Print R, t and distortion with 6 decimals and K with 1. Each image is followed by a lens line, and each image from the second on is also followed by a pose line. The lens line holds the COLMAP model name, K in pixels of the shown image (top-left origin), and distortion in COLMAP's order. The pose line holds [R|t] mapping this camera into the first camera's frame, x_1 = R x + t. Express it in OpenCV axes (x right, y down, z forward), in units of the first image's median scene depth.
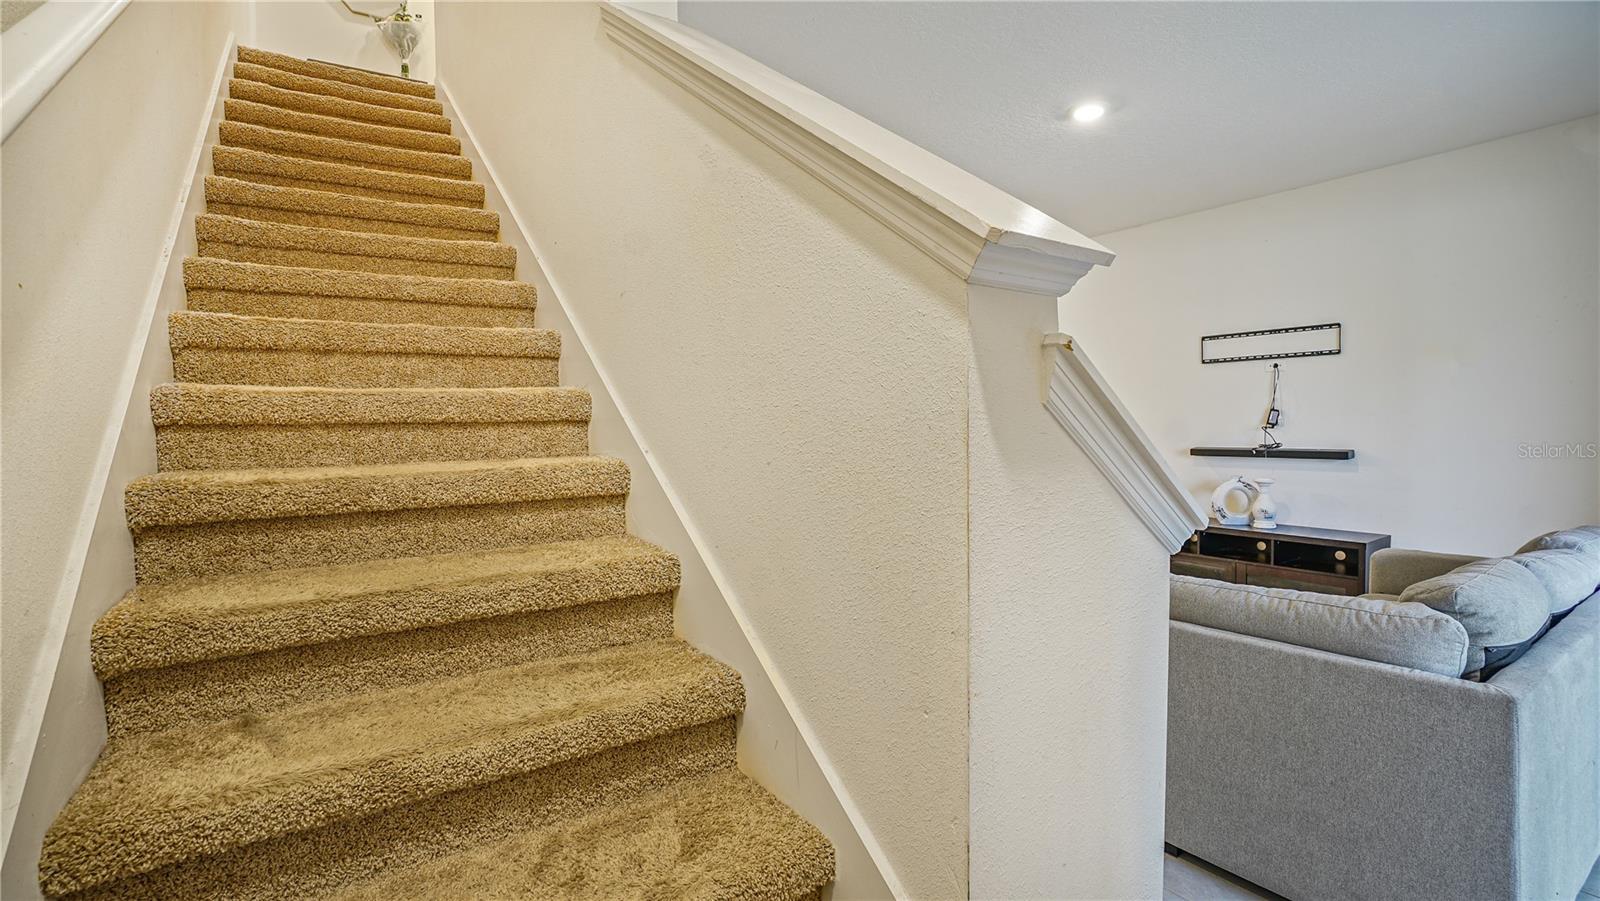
lens RADIAL K [[720.2, 0, 799.9], [0, 720.2, 452.1], [0, 0, 1]] dist [-0.048370, 0.013351]
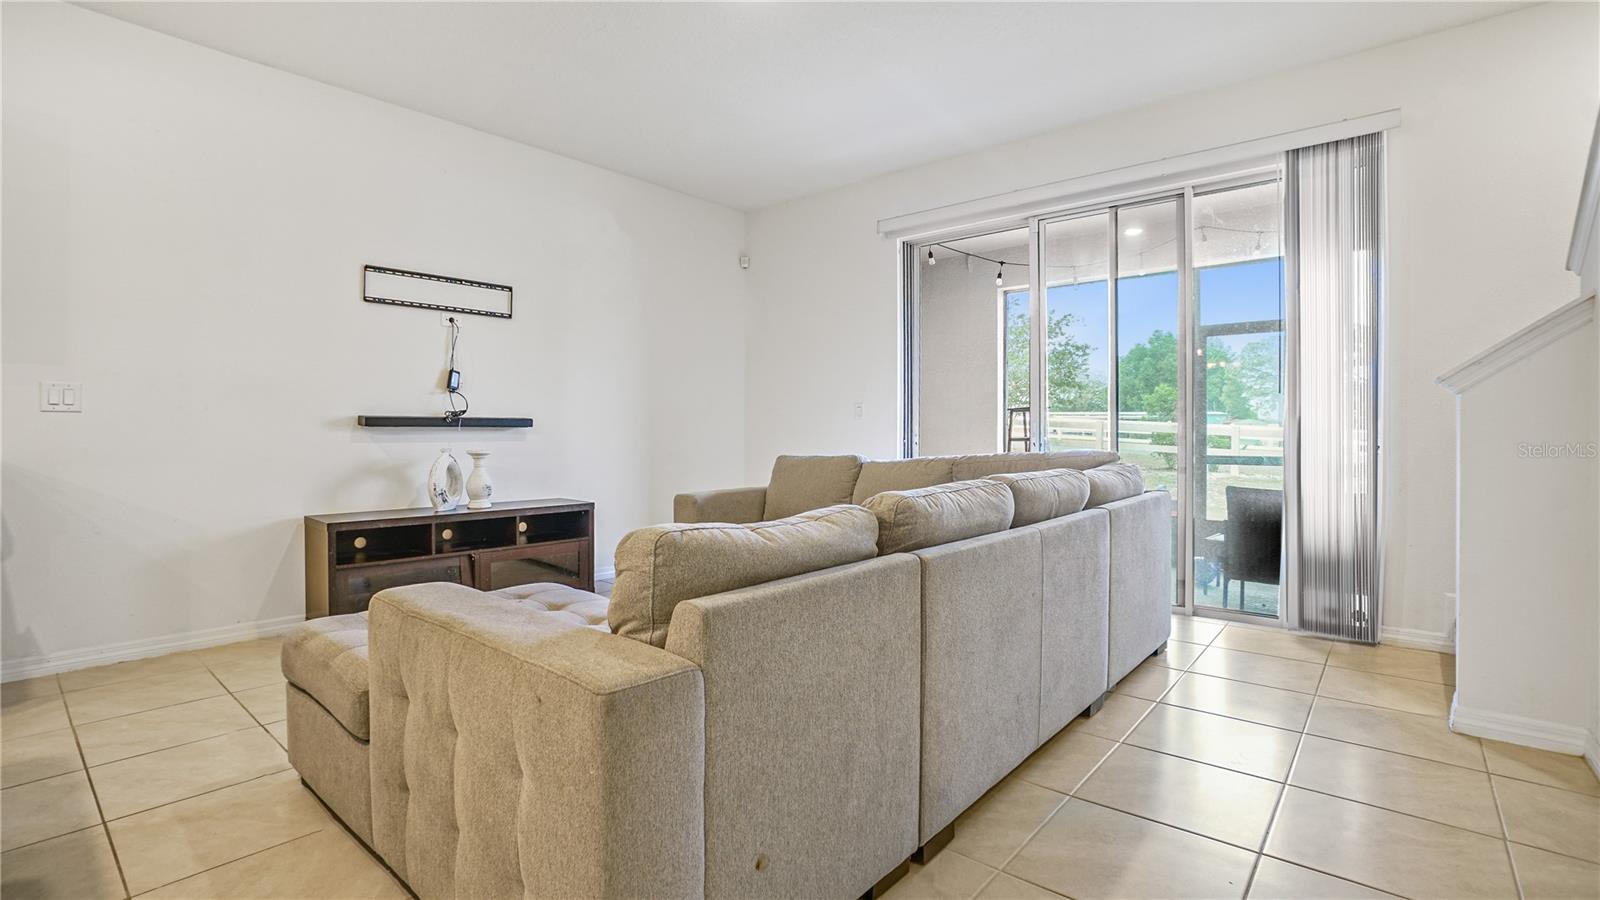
lens RADIAL K [[720.2, 0, 774.9], [0, 720.2, 427.3], [0, 0, 1]] dist [-0.048370, 0.013351]
pose [[-0.241348, 0.020500, 0.970222, -0.276076], [0.048161, 0.998798, -0.009123, 0.036665], [-0.969243, 0.044525, -0.242045, 0.887849]]
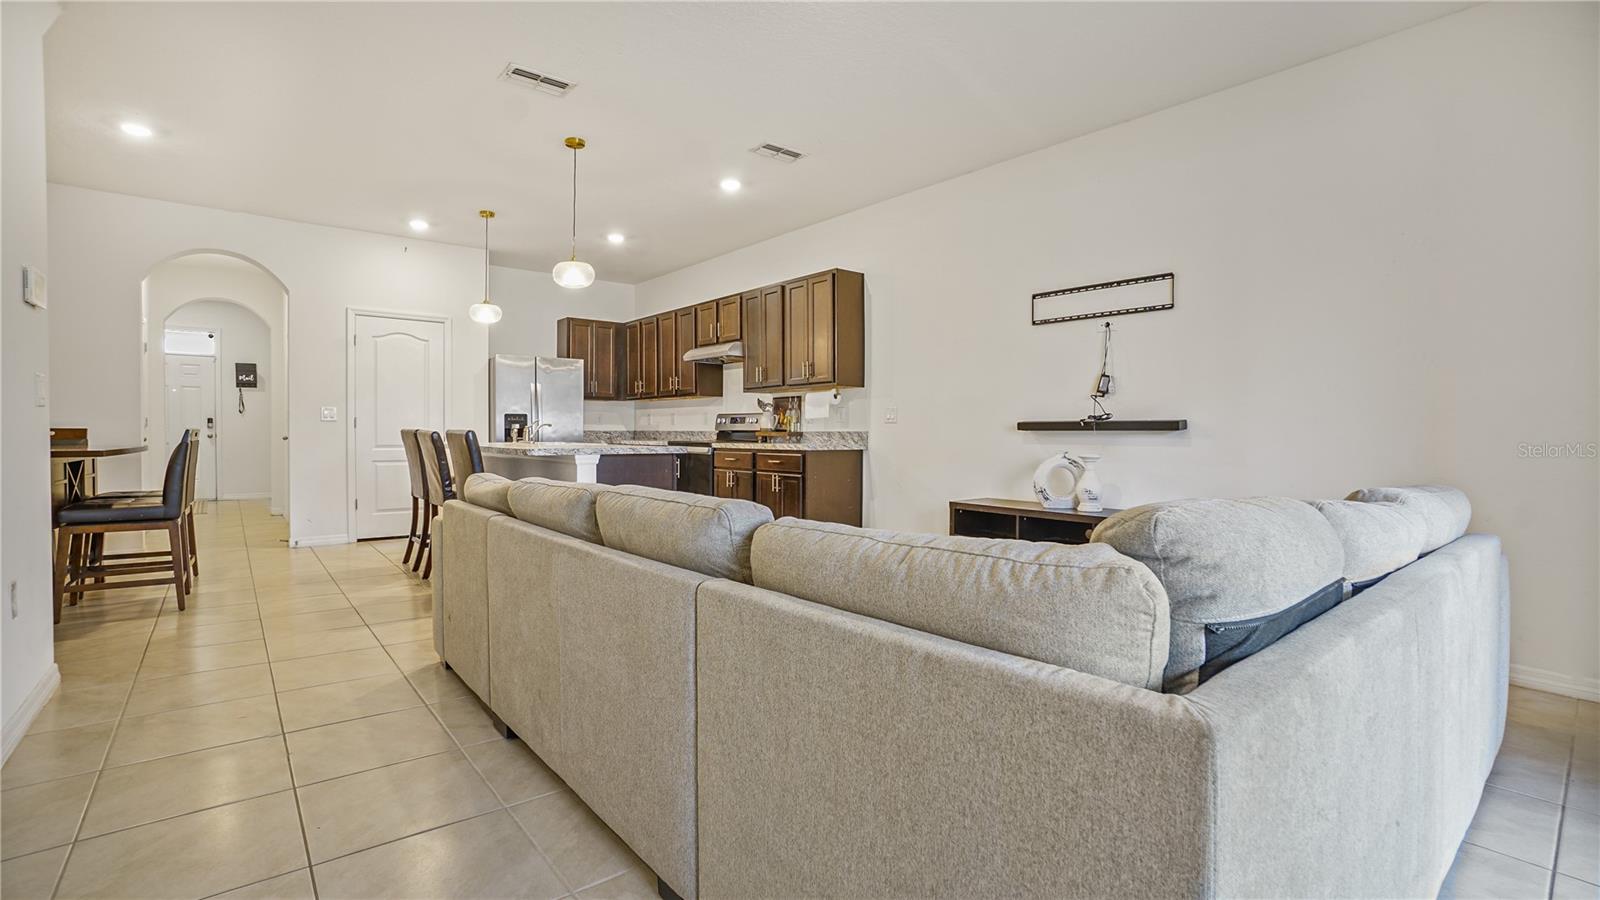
lens RADIAL K [[720.2, 0, 799.5], [0, 720.2, 448.8], [0, 0, 1]] dist [-0.048370, 0.013351]
pose [[0.994841, 0.022302, 0.098964, 0.229582], [-0.020034, 0.999515, -0.023853, 0.061392], [-0.099448, 0.021747, 0.994805, 0.182843]]
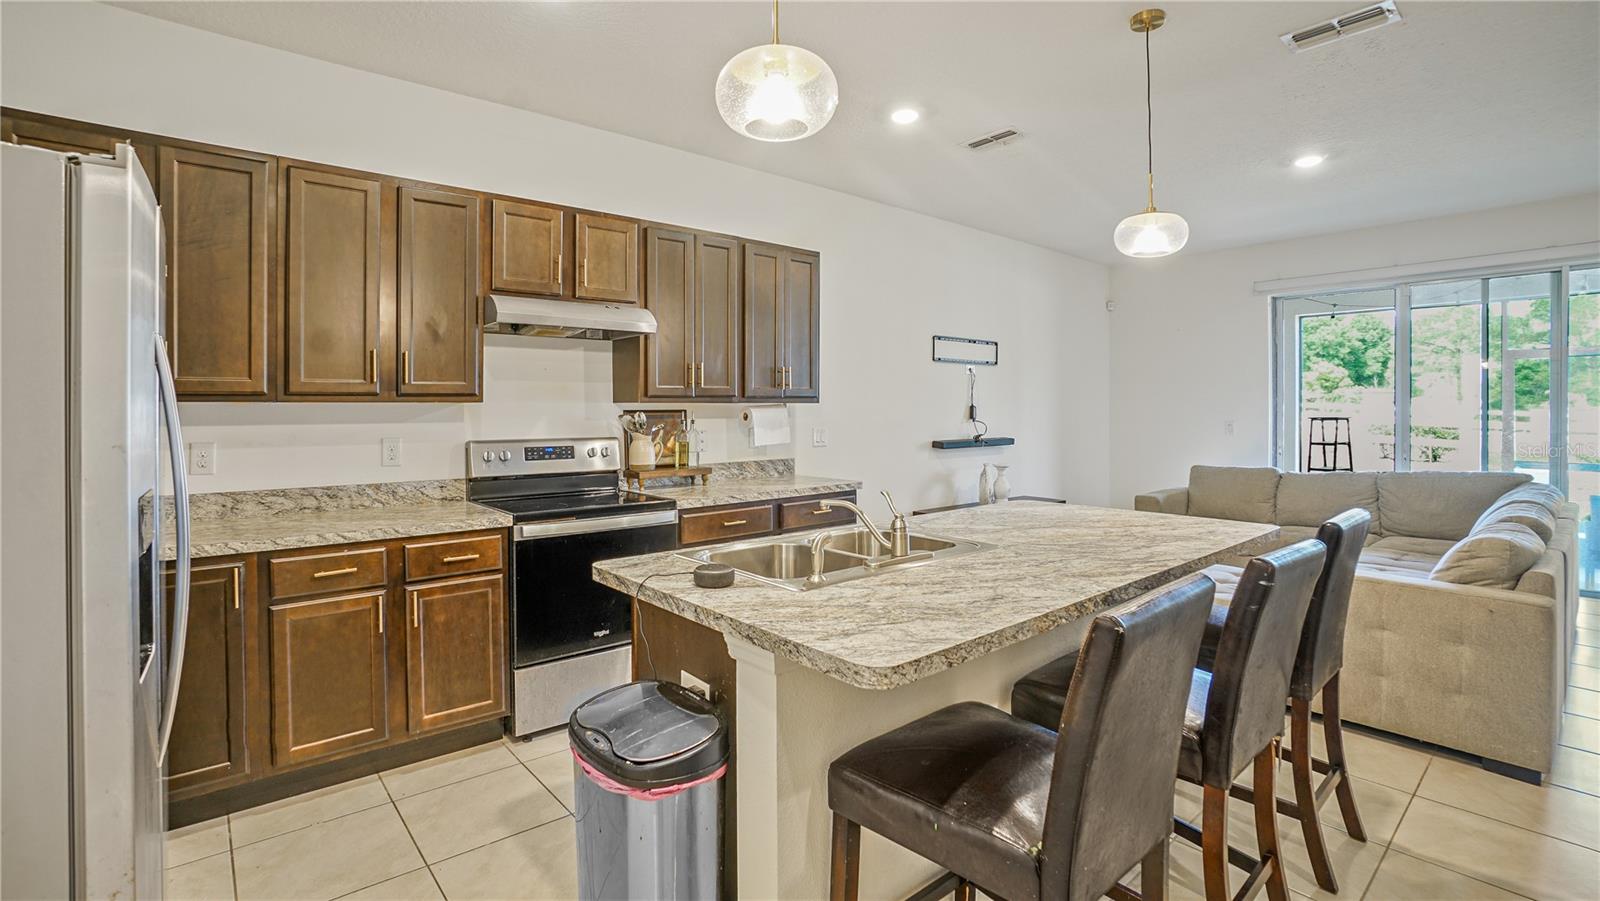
lens RADIAL K [[720.2, 0, 784.4], [0, 720.2, 399.7], [0, 0, 1]] dist [-0.048370, 0.013351]
pose [[-0.101113, 0.038075, 0.994146, -0.531978], [0.052072, 0.998100, -0.032931, -0.050854], [-0.993511, 0.048437, -0.102904, 1.532459]]
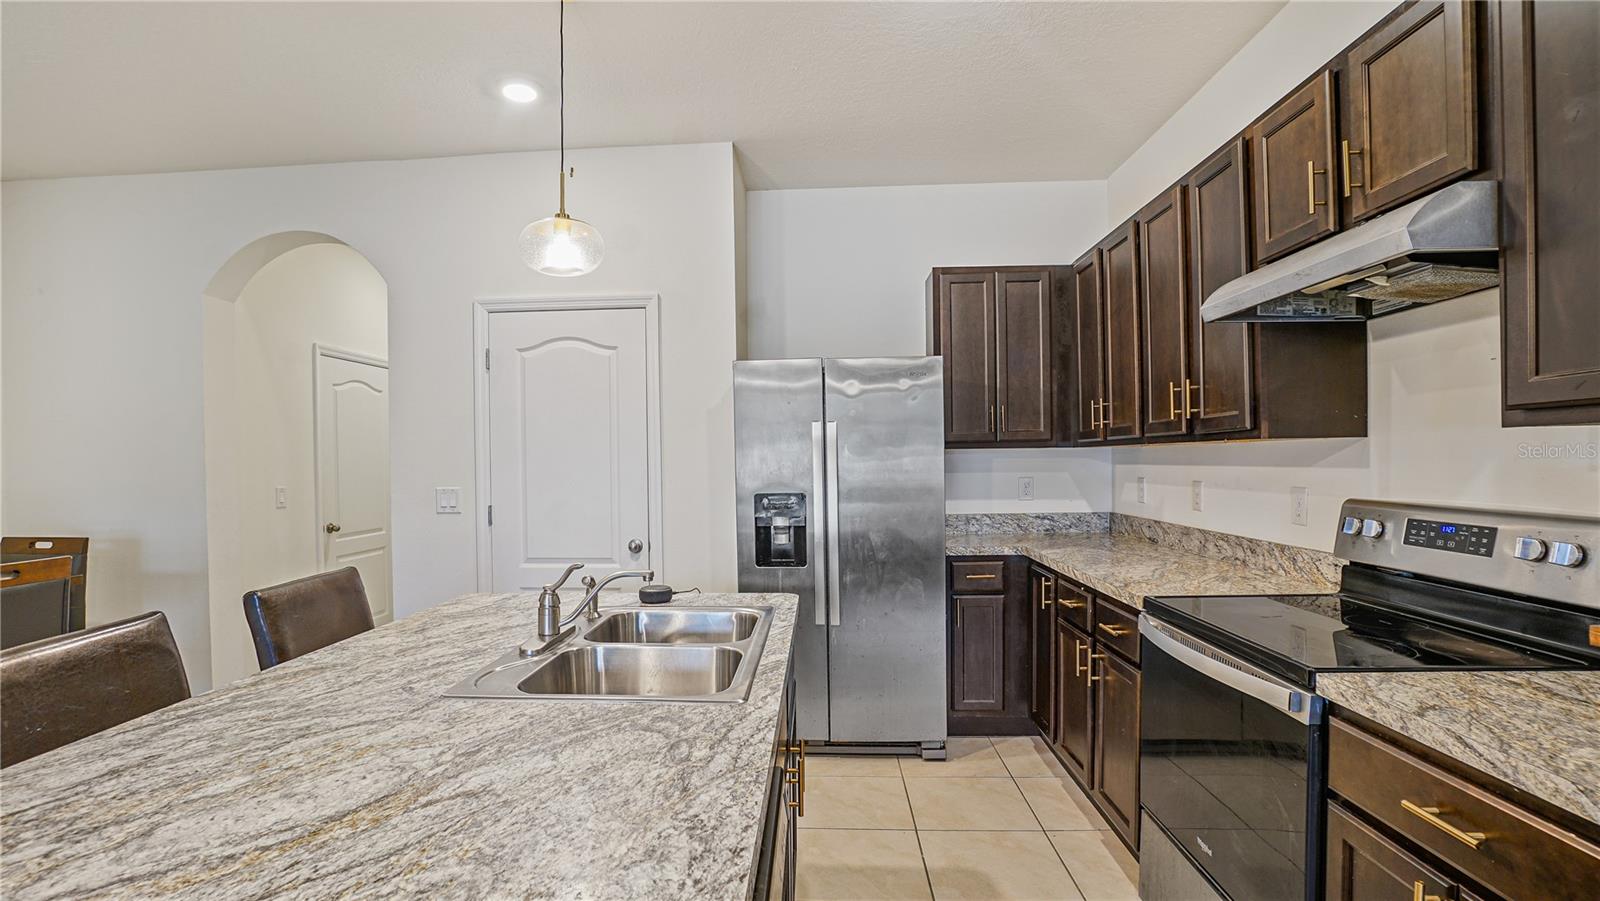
lens RADIAL K [[761.9, 0, 771.1], [0, 761.9, 458.1], [0, 0, 1]] dist [-0.046147, 0.011497]
pose [[0.780310, 0.009544, -0.625320, 0.214357], [-0.030759, 0.999259, -0.023132, -0.052849], [0.624636, 0.037284, 0.780026, 1.192667]]
